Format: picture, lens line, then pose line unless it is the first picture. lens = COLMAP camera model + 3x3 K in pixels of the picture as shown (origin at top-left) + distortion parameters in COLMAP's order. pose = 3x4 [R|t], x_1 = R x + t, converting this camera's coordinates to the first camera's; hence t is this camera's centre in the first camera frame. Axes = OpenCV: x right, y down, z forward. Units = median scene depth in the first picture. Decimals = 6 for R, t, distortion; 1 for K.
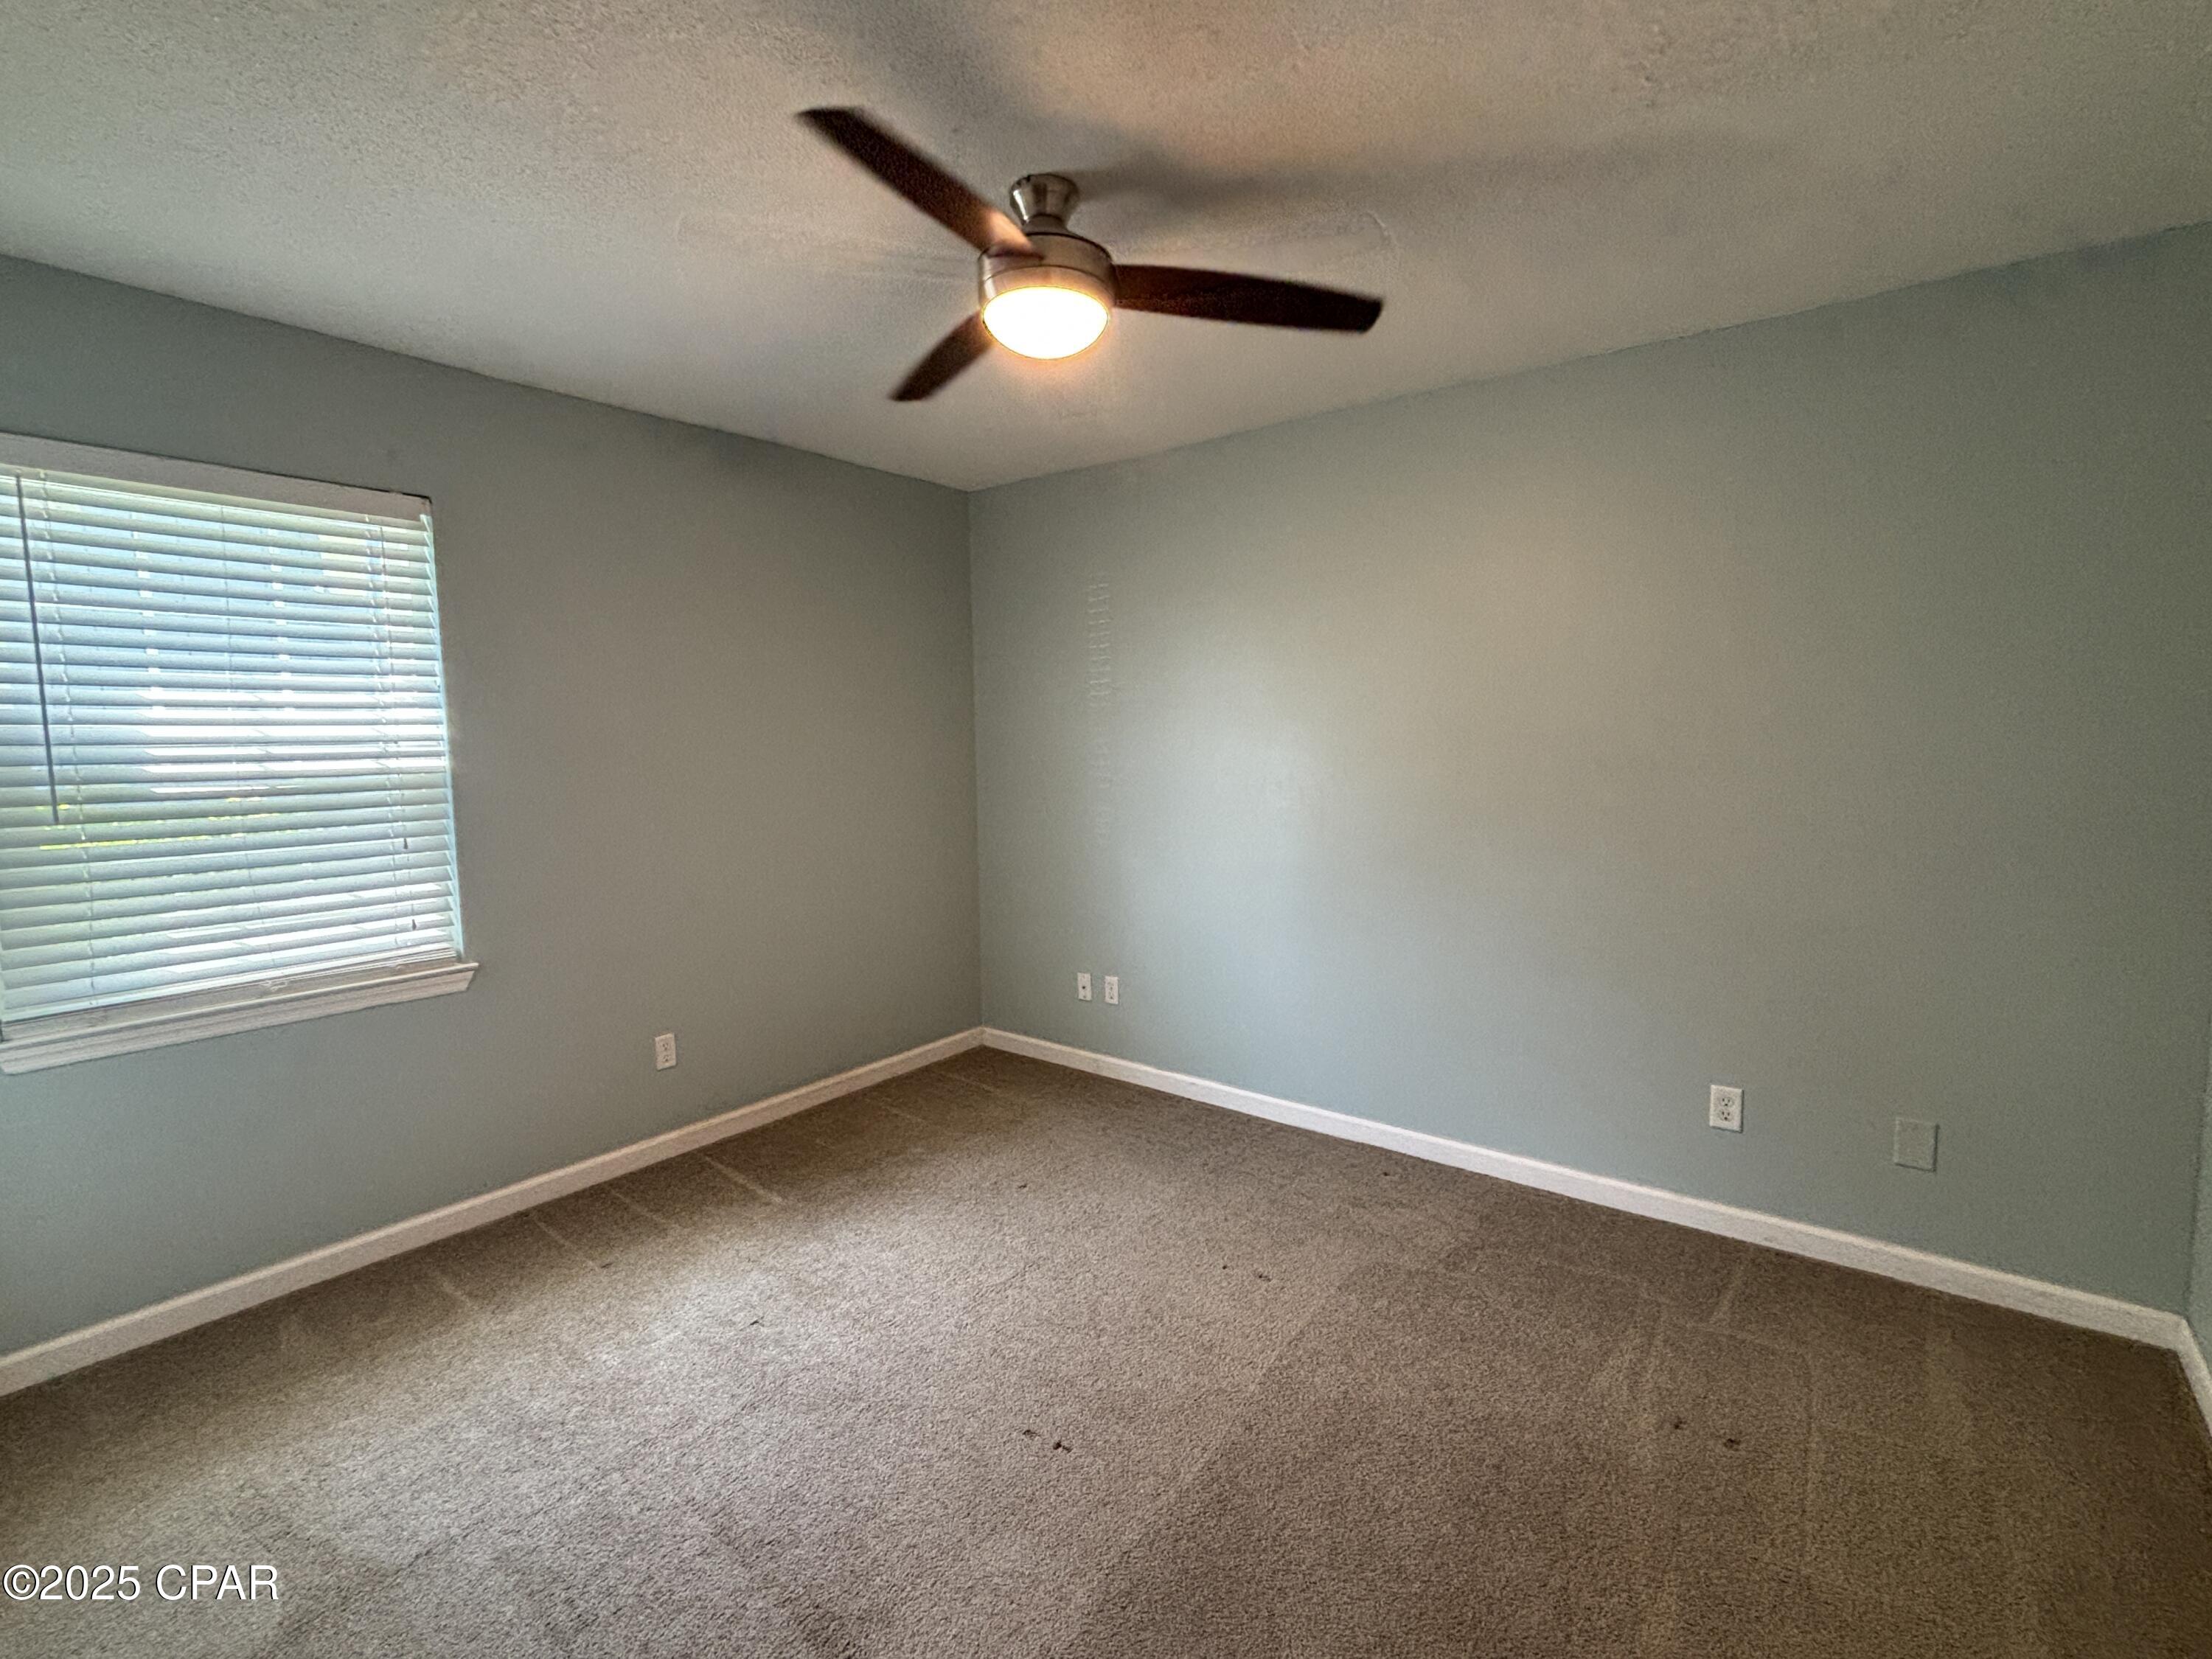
lens RADIAL K [[1000.3, 0, 1106.0], [0, 1000.3, 829.5], [0, 0, 1]] dist [0.031392, 0.000124]
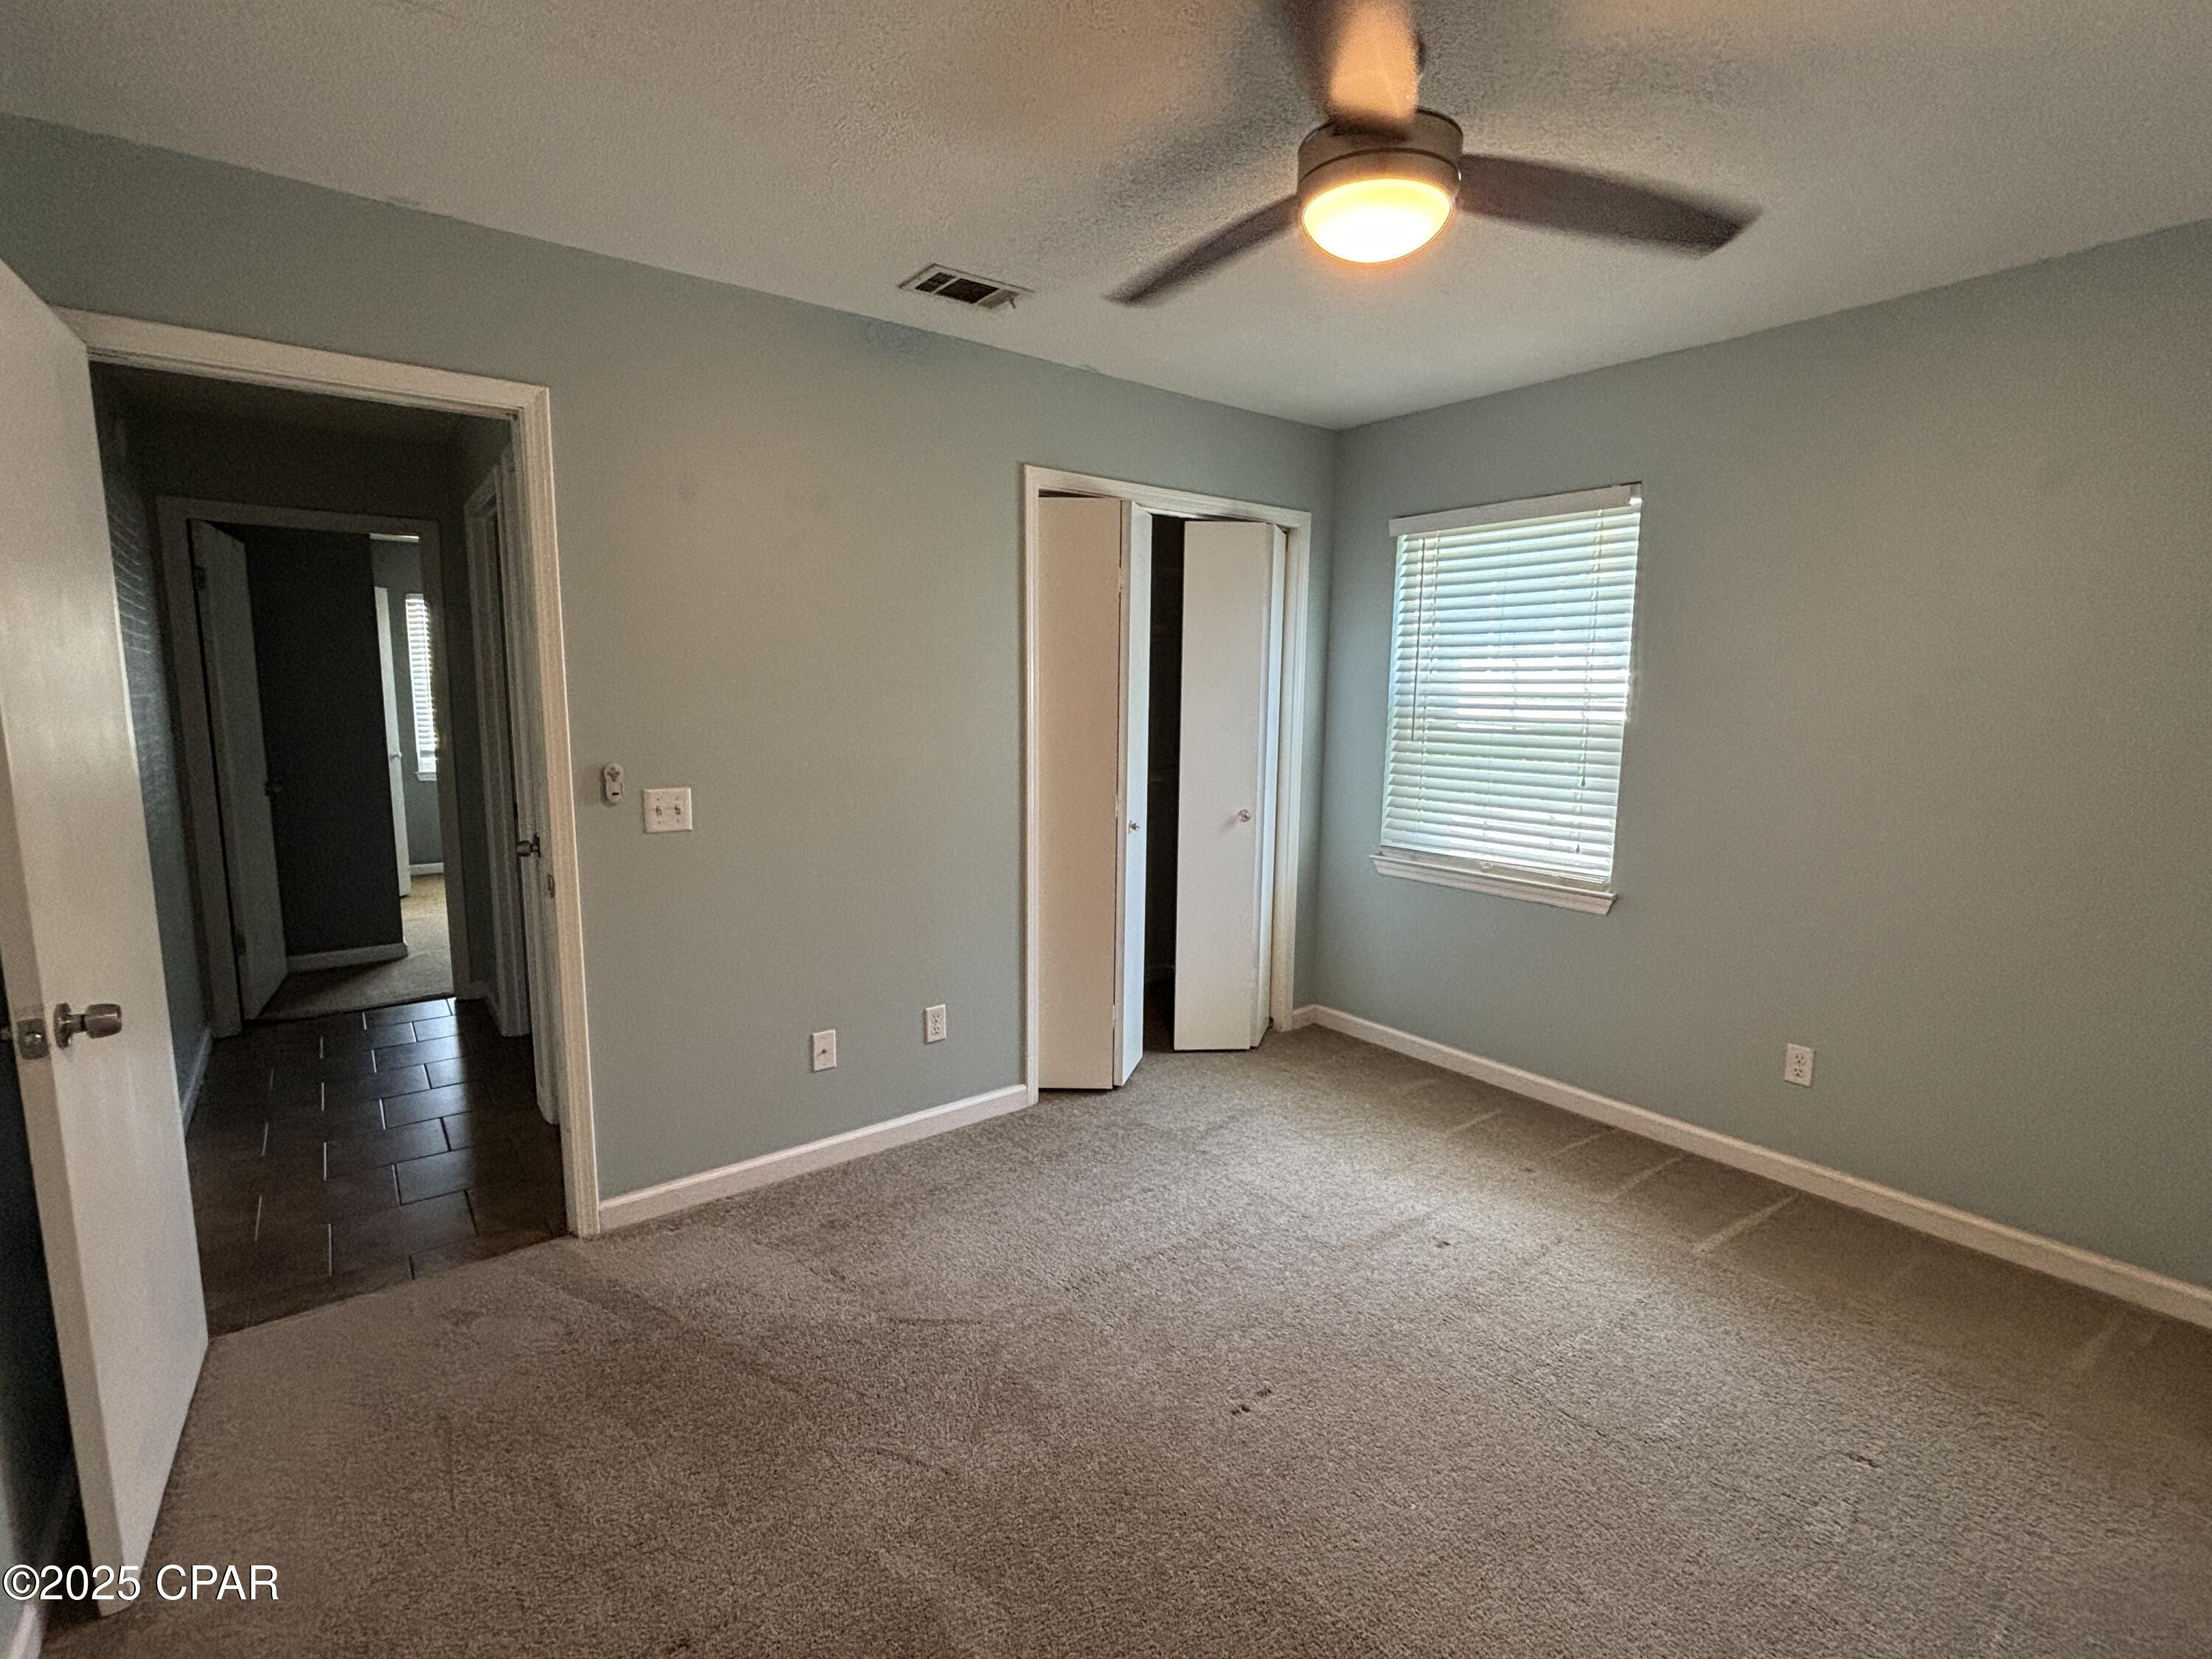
lens RADIAL K [[1000.3, 0, 1106.0], [0, 1000.3, 829.5], [0, 0, 1]] dist [0.031392, 0.000124]
pose [[-0.213597, 0.148078, -0.965634, 0.594082], [-0.104614, 0.979295, 0.173313, -0.077743], [0.971304, 0.138038, -0.193684, 0.673798]]
